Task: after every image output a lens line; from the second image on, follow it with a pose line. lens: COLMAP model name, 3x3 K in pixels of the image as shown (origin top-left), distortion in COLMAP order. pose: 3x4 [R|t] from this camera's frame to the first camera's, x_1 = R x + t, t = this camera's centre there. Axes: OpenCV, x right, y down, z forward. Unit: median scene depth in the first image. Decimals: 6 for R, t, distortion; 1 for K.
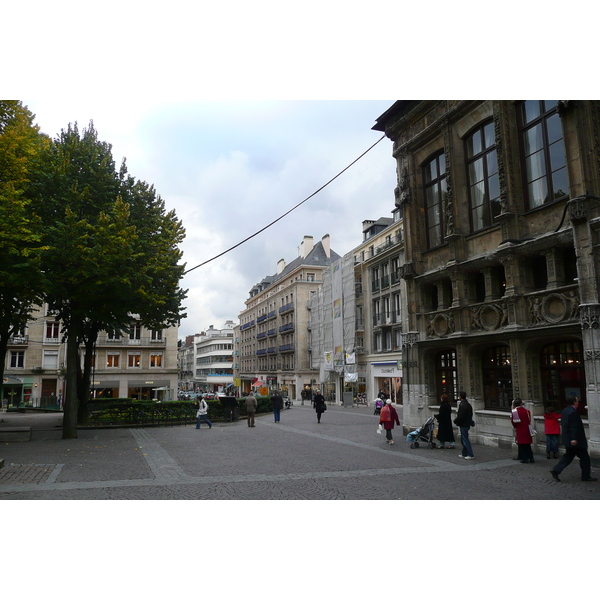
lens RADIAL K [[491.9, 0, 300.1], [0, 491.9, 300.7], [0, 0, 1]] dist [-0.008386, 0.015820]
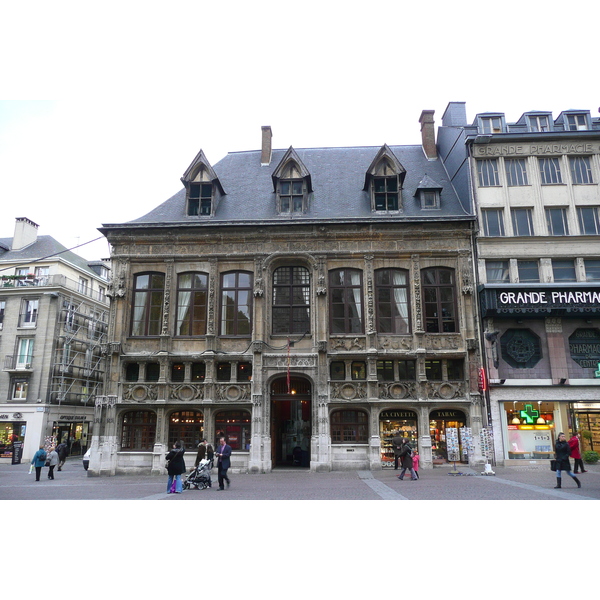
lens RADIAL K [[491.9, 0, 301.2], [0, 491.9, 299.7], [0, 0, 1]] dist [-0.008386, 0.015820]
pose [[0.394692, 0.237486, 0.887591, -0.977252], [-0.138187, 0.970374, -0.198187, 0.005186], [-0.908363, -0.044431, 0.415816, -0.009867]]
